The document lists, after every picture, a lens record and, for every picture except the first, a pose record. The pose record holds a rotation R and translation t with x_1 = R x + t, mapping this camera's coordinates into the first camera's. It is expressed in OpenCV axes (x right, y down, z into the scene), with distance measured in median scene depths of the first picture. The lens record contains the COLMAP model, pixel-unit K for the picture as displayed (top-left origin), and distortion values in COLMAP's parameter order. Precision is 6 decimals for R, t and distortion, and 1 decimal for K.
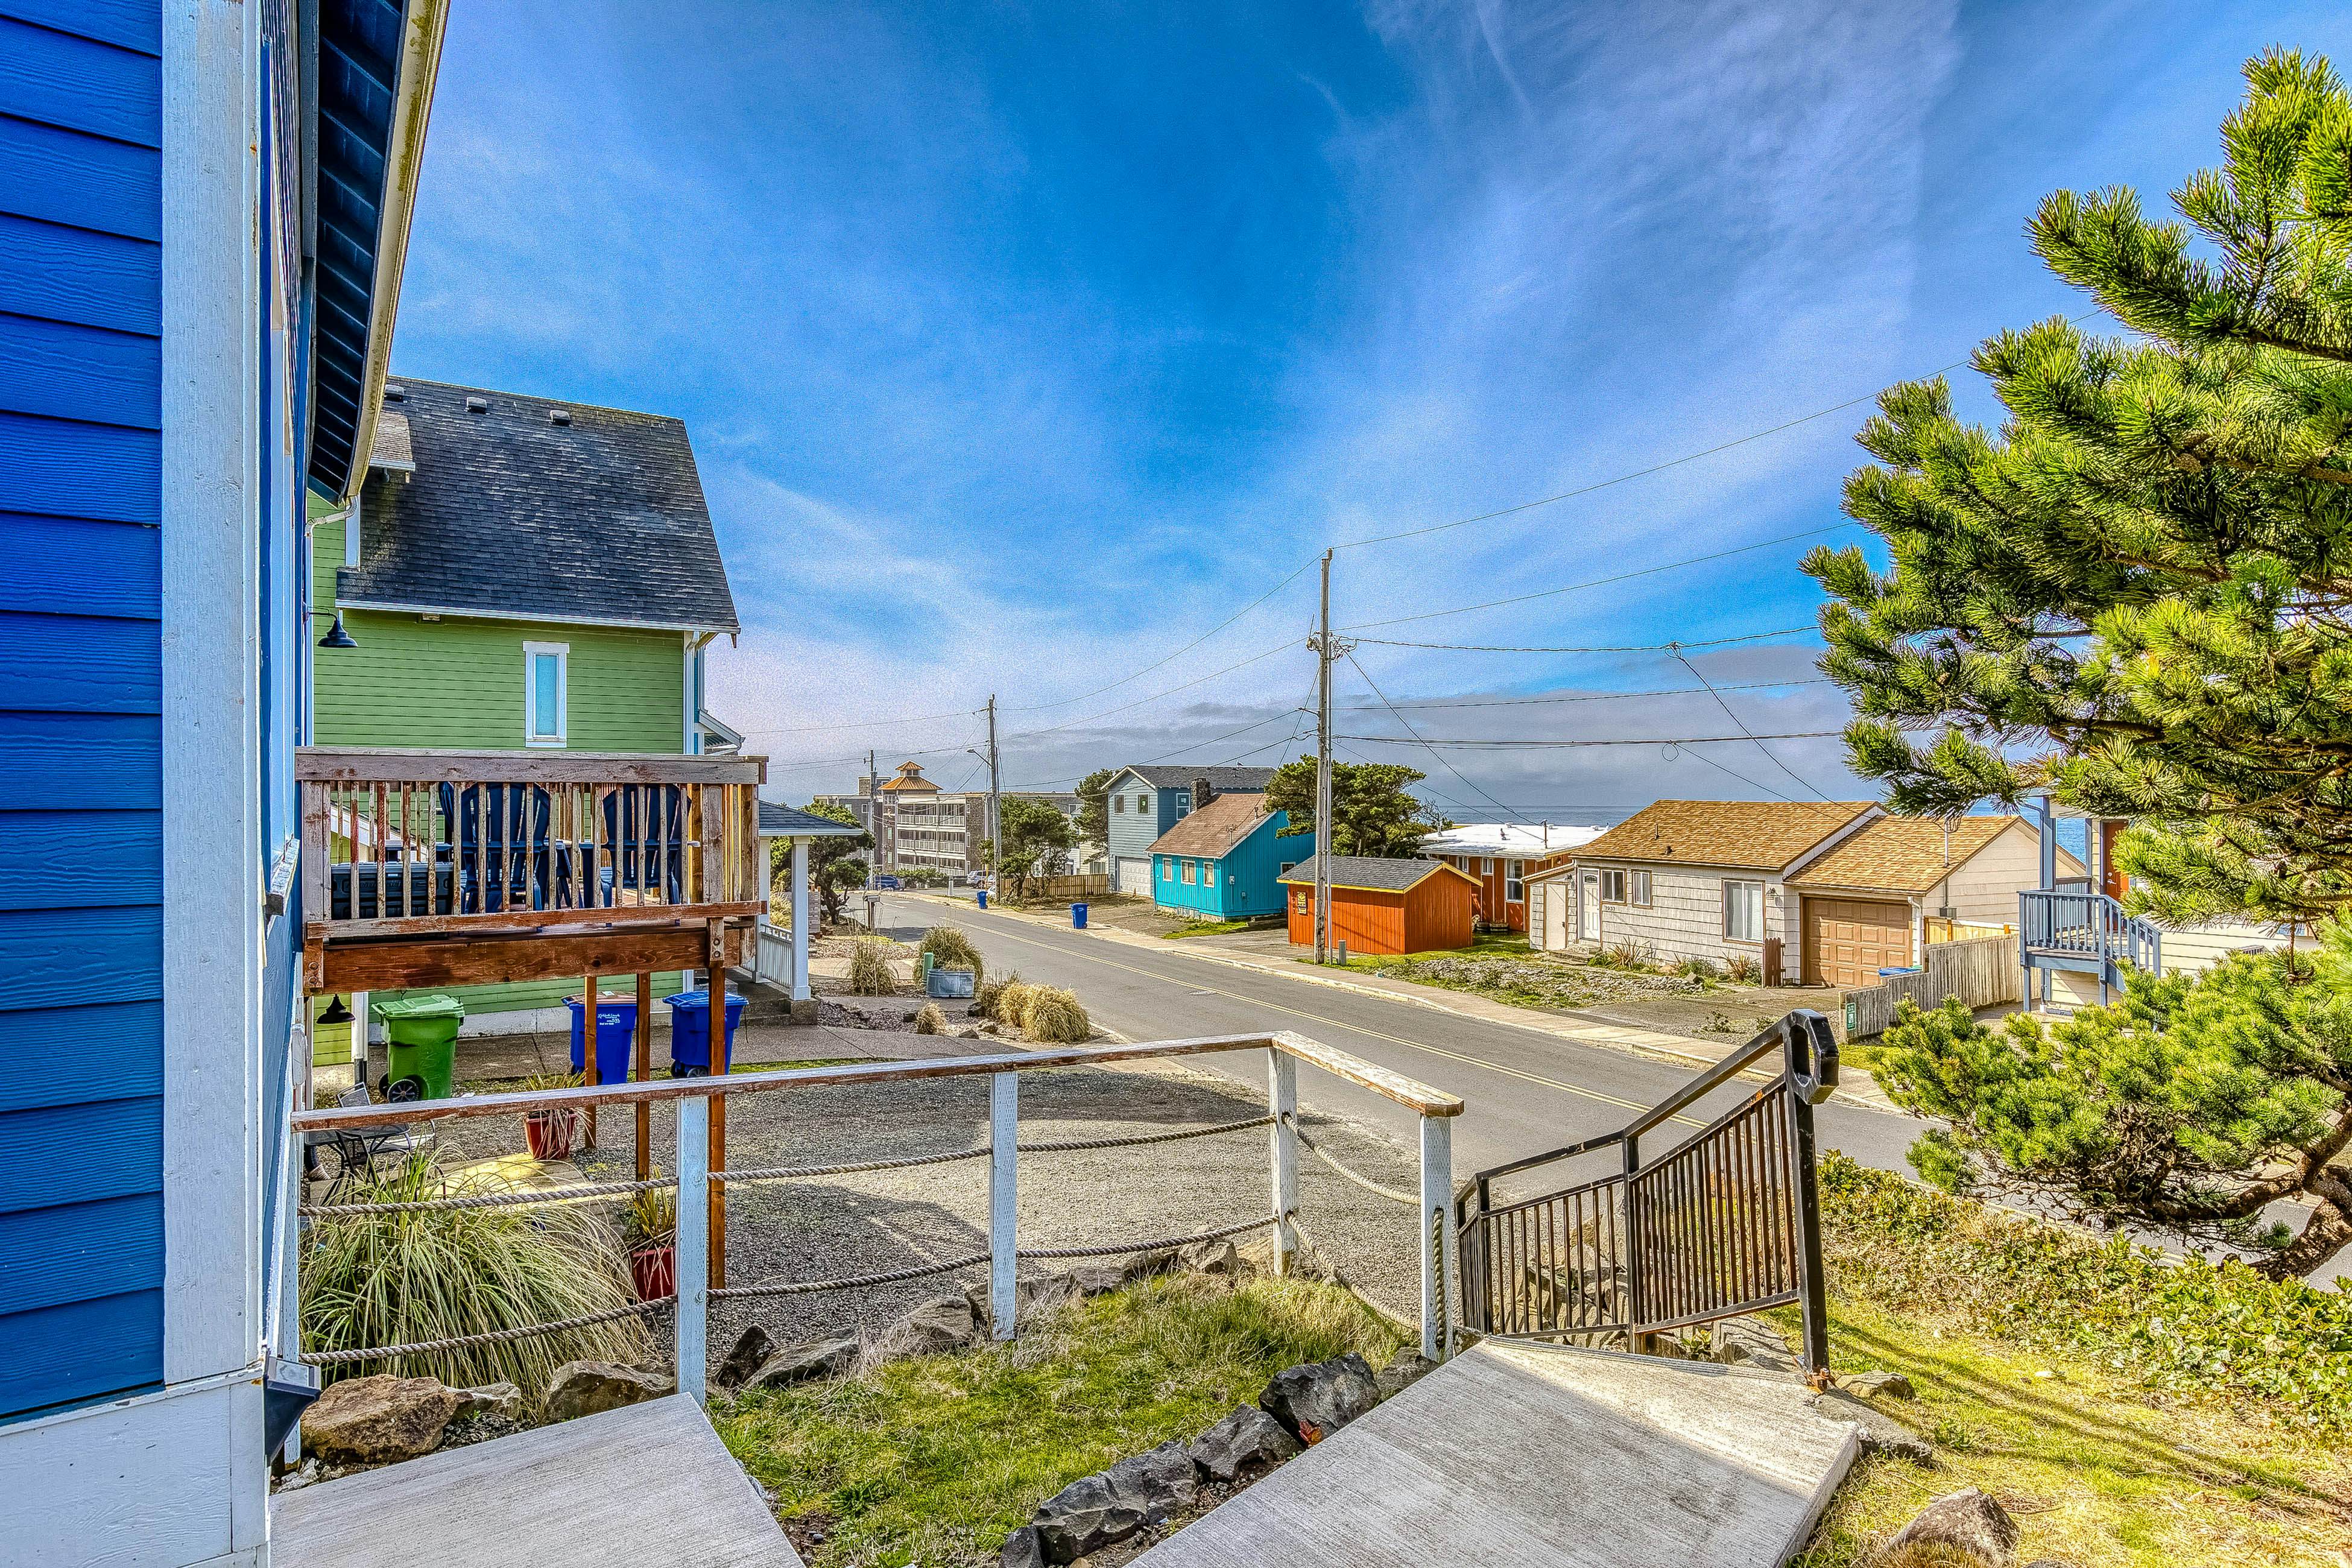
lens RADIAL K [[1245.3, 0, 1181.6], [0, 1245.3, 782.0], [0, 0, 1]] dist [0.003773, -0.000713]
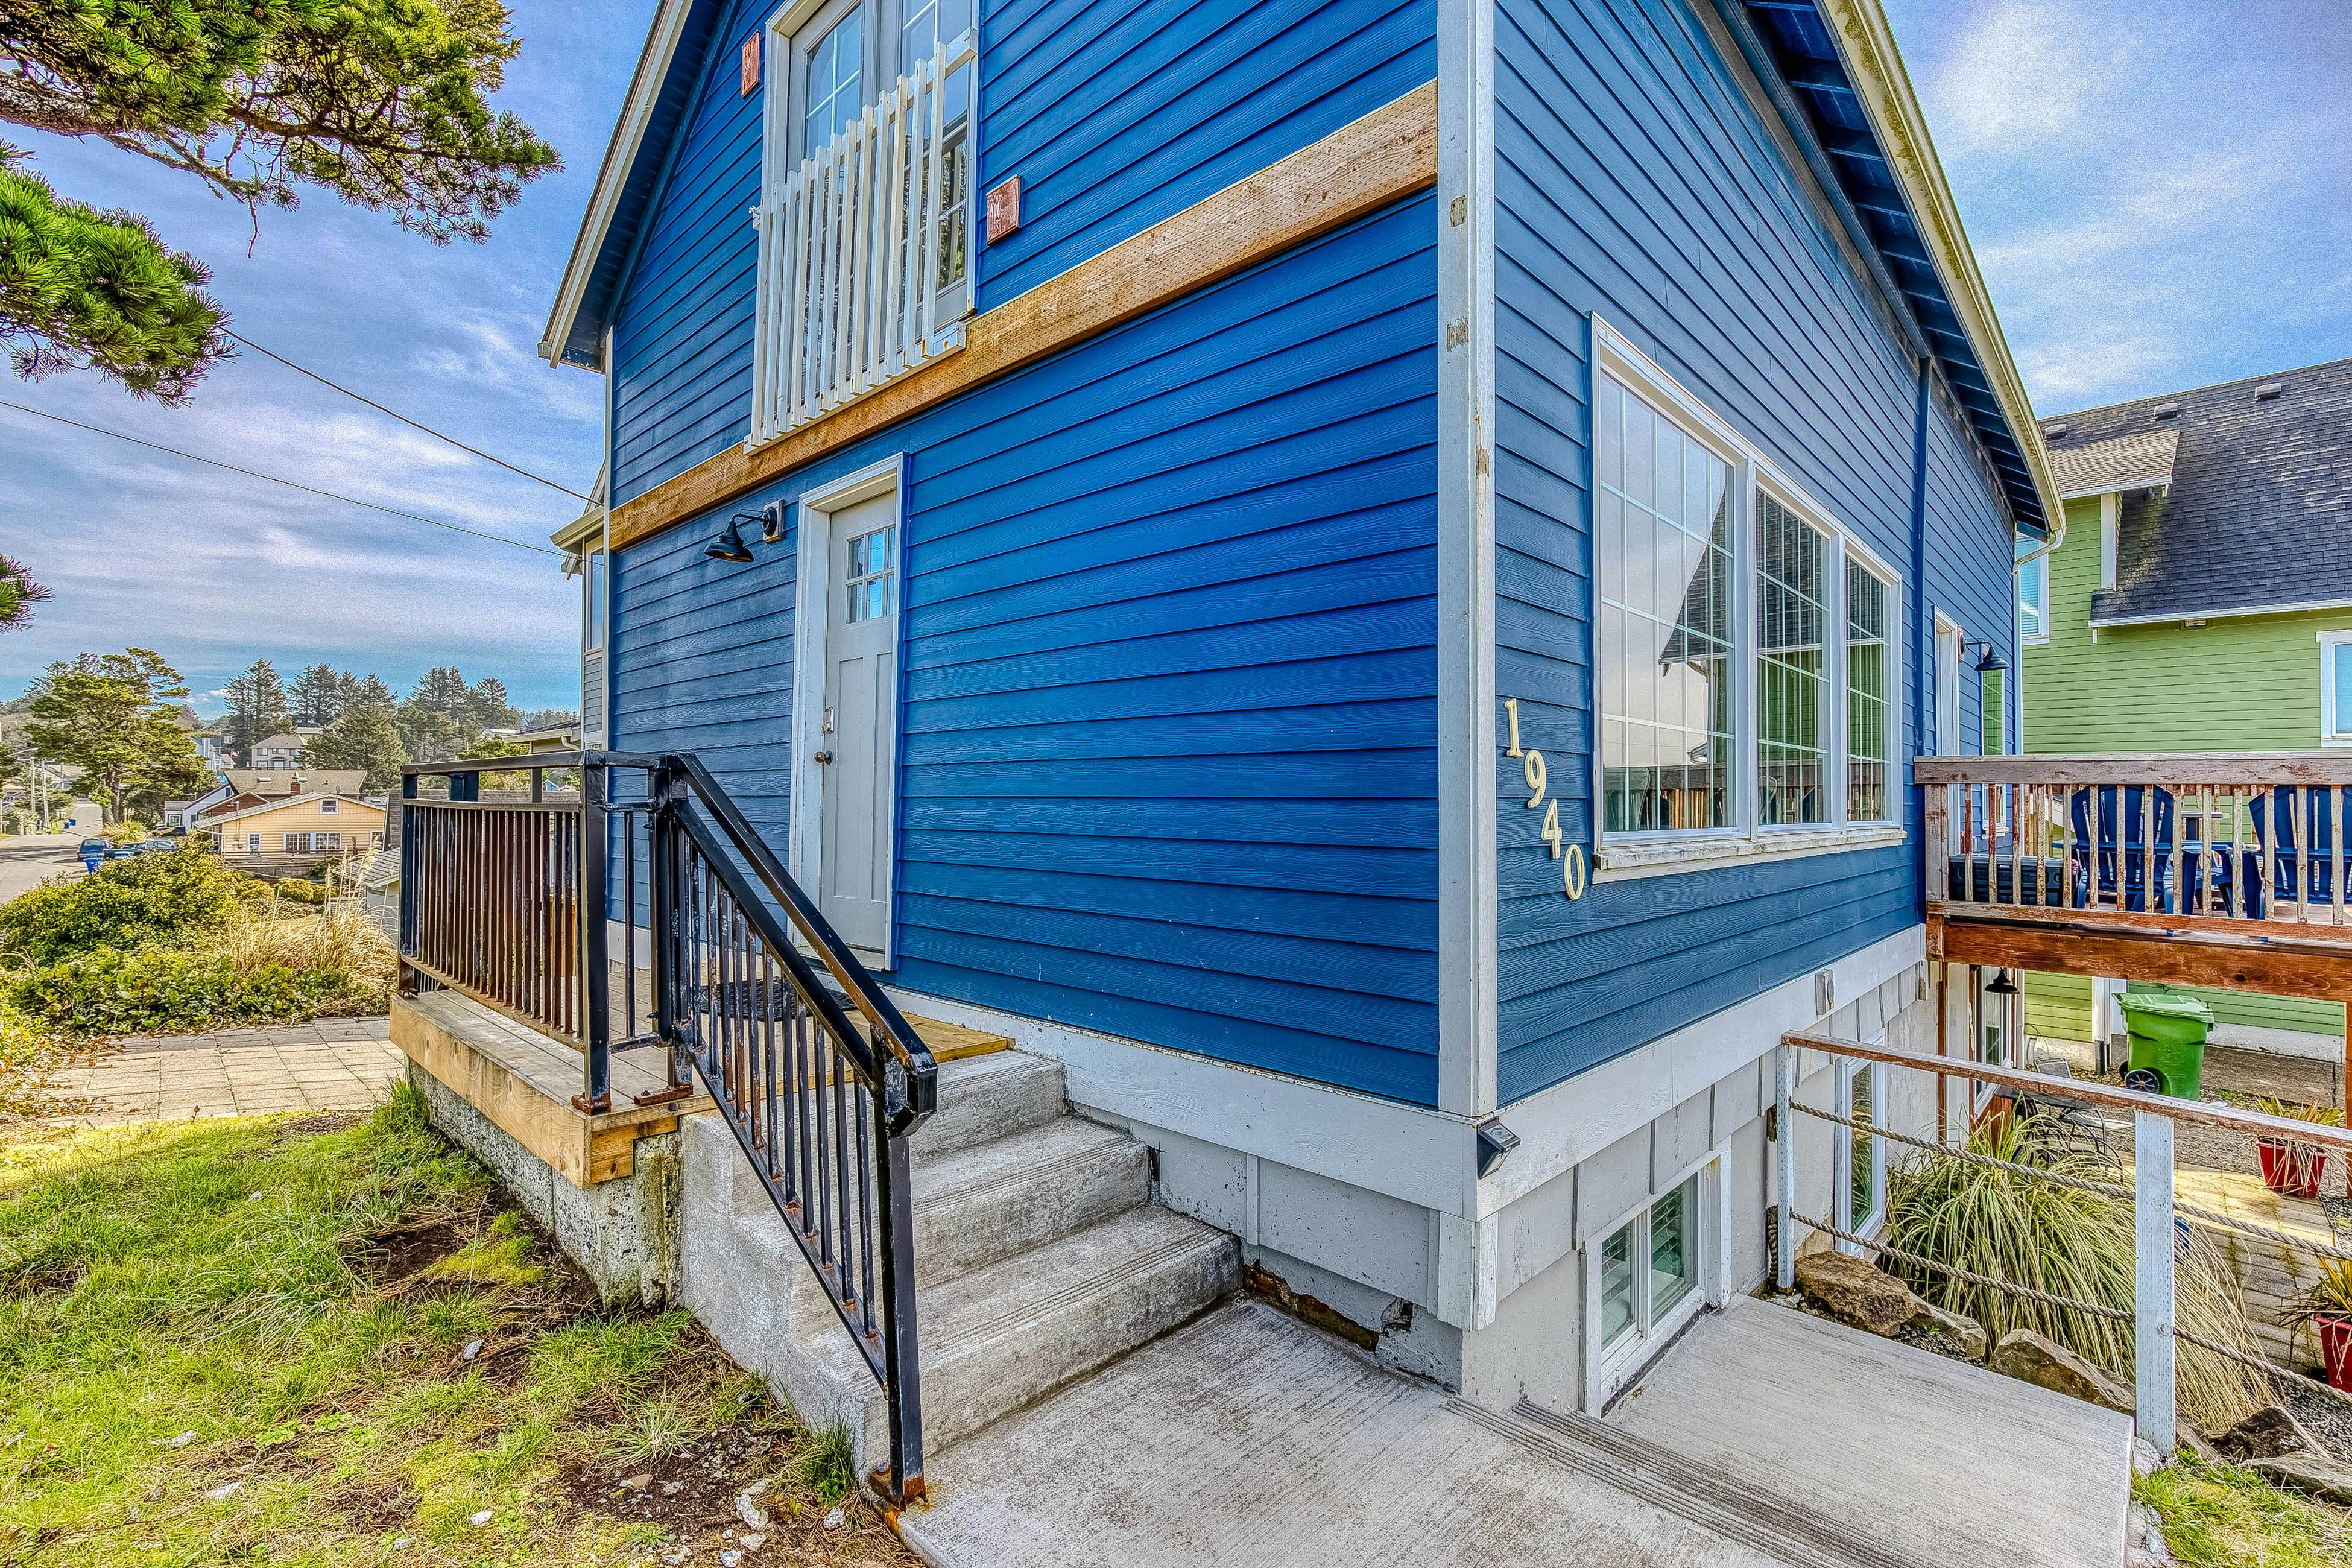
lens RADIAL K [[1043.9, 0, 1193.8], [0, 1043.9, 786.1], [0, 0, 1]] dist [0.001235, 0.001759]
pose [[0.213001, -0.005467, -0.977037, 0.131031], [0.003732, 0.999982, -0.004782, 0.002791], [0.977045, -0.002627, 0.213017, 0.068756]]
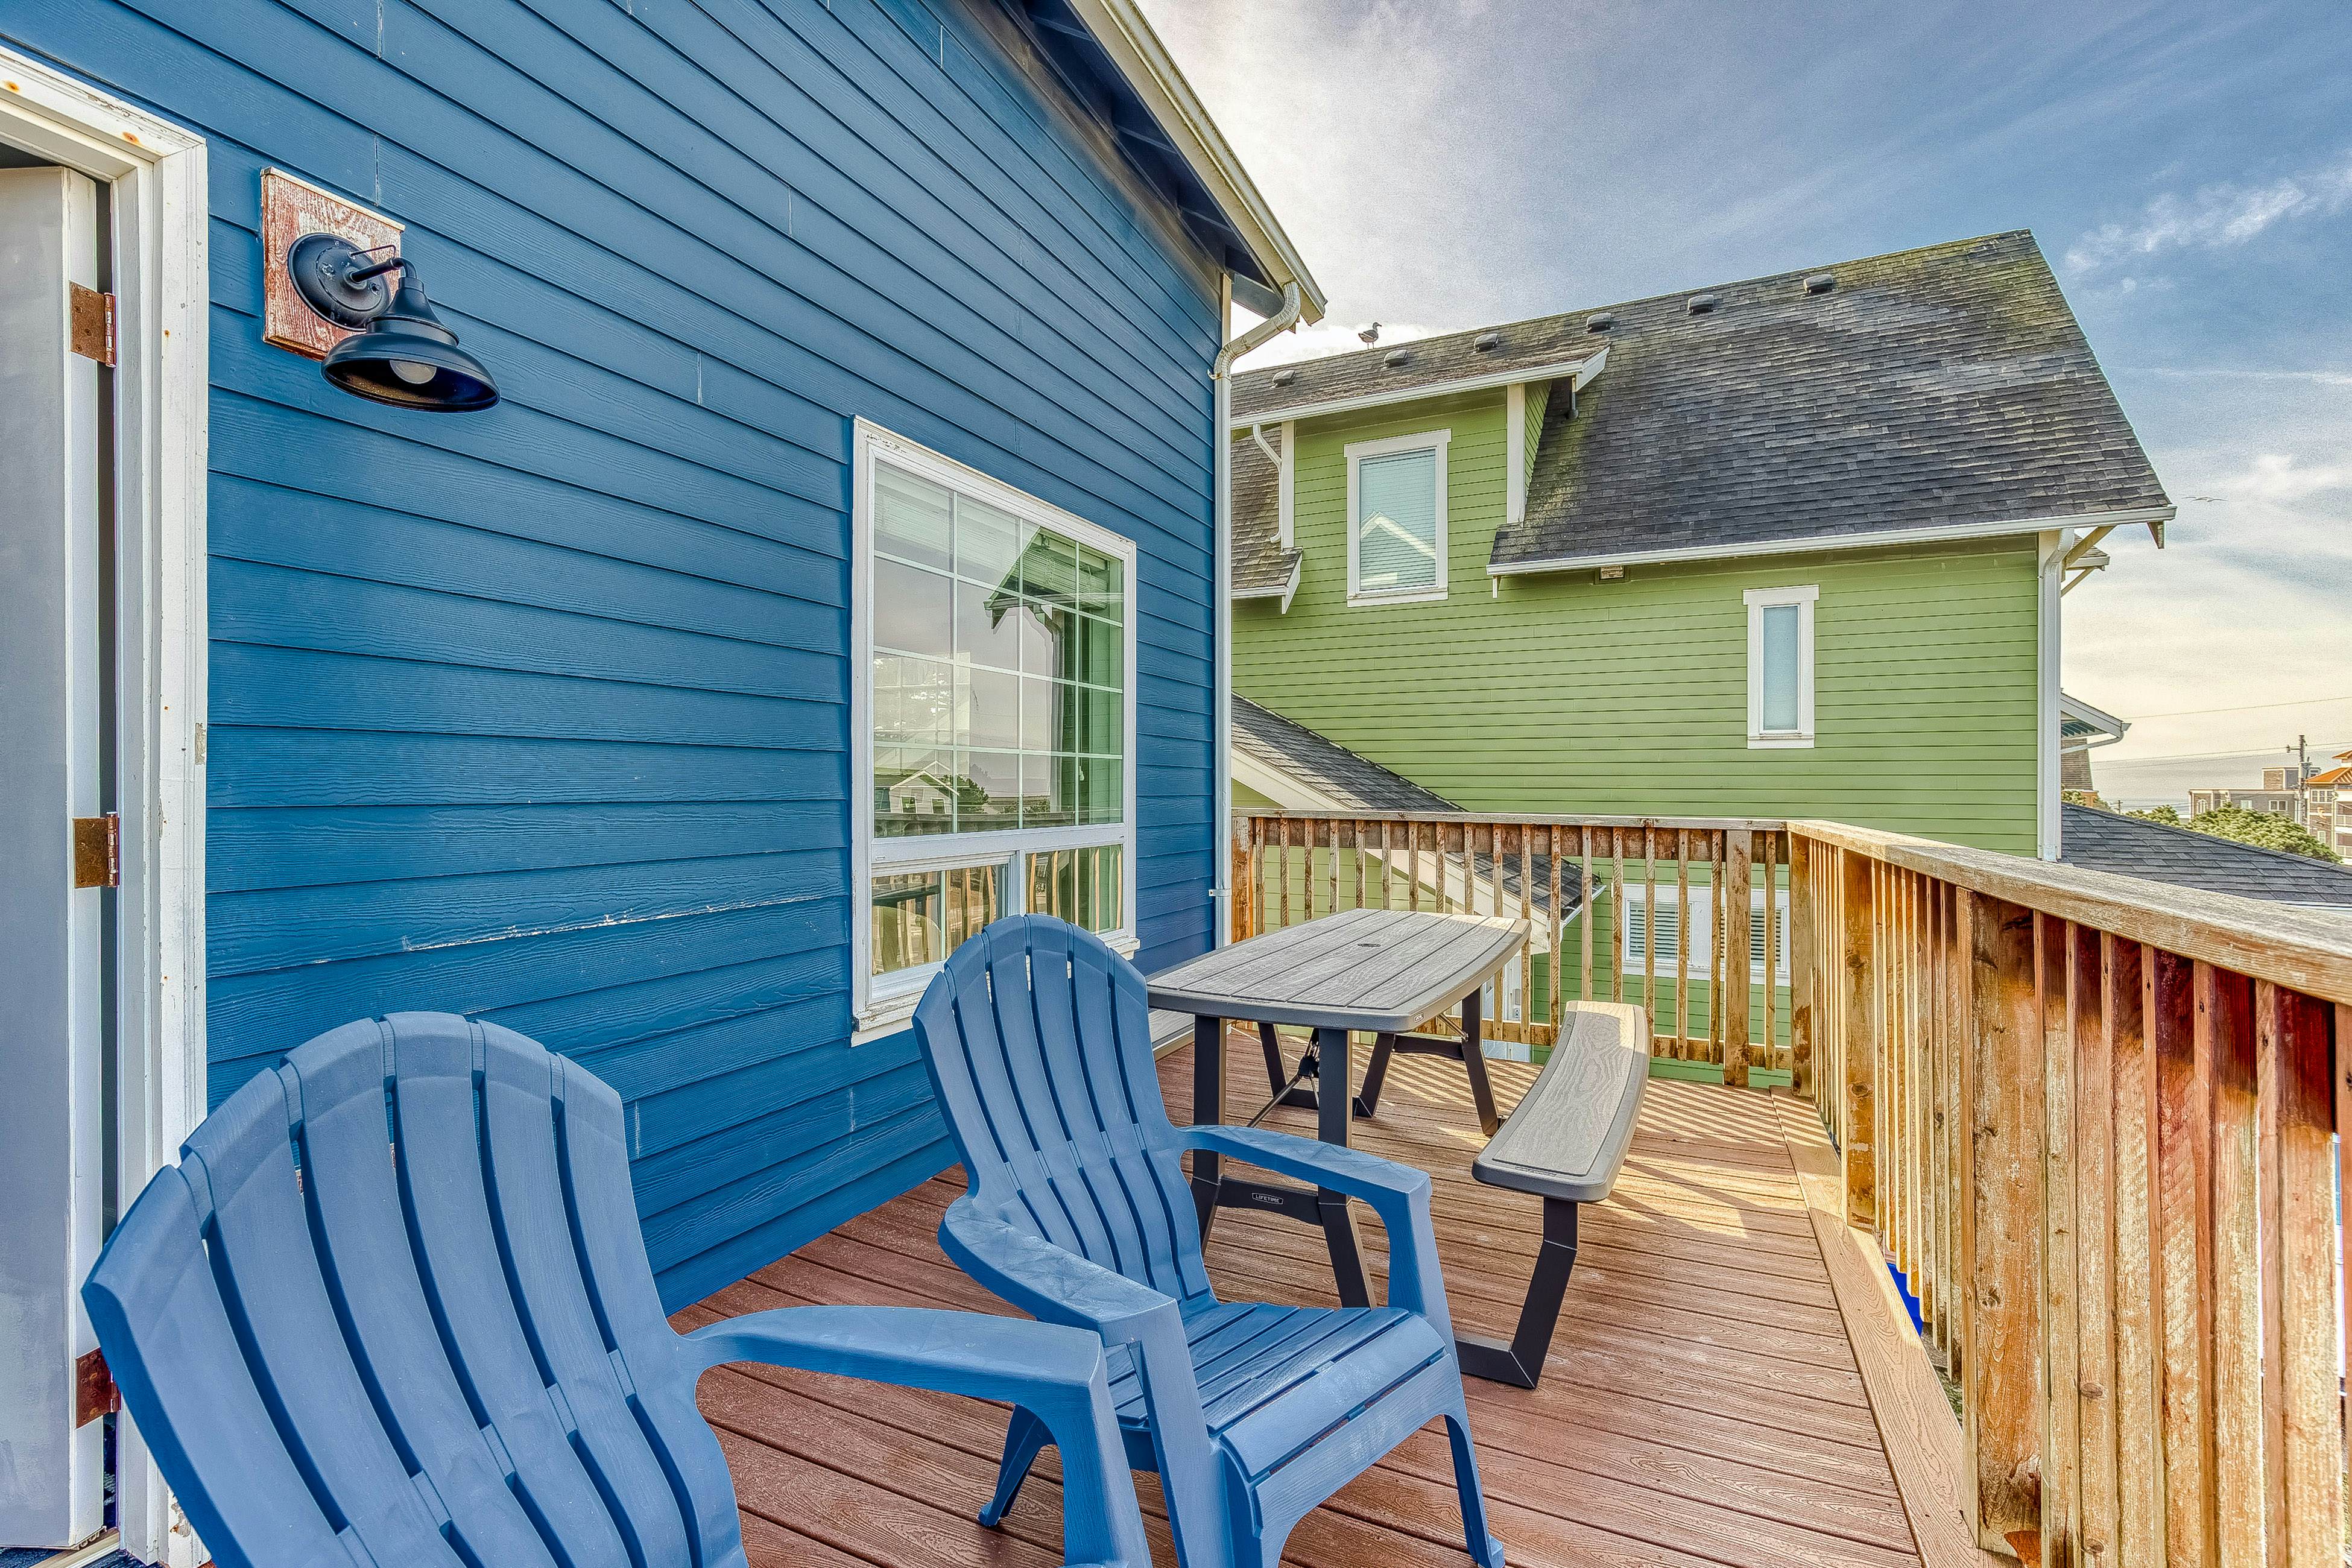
lens RADIAL K [[1043.9, 0, 1134.3], [0, 1043.9, 783.7], [0, 0, 1]] dist [0.001235, 0.001759]
pose [[0.474991, -0.000623, -0.879990, -0.501576], [0.006566, 0.999974, 0.002836, -0.034808], [0.879966, -0.007125, 0.474983, 1.170646]]
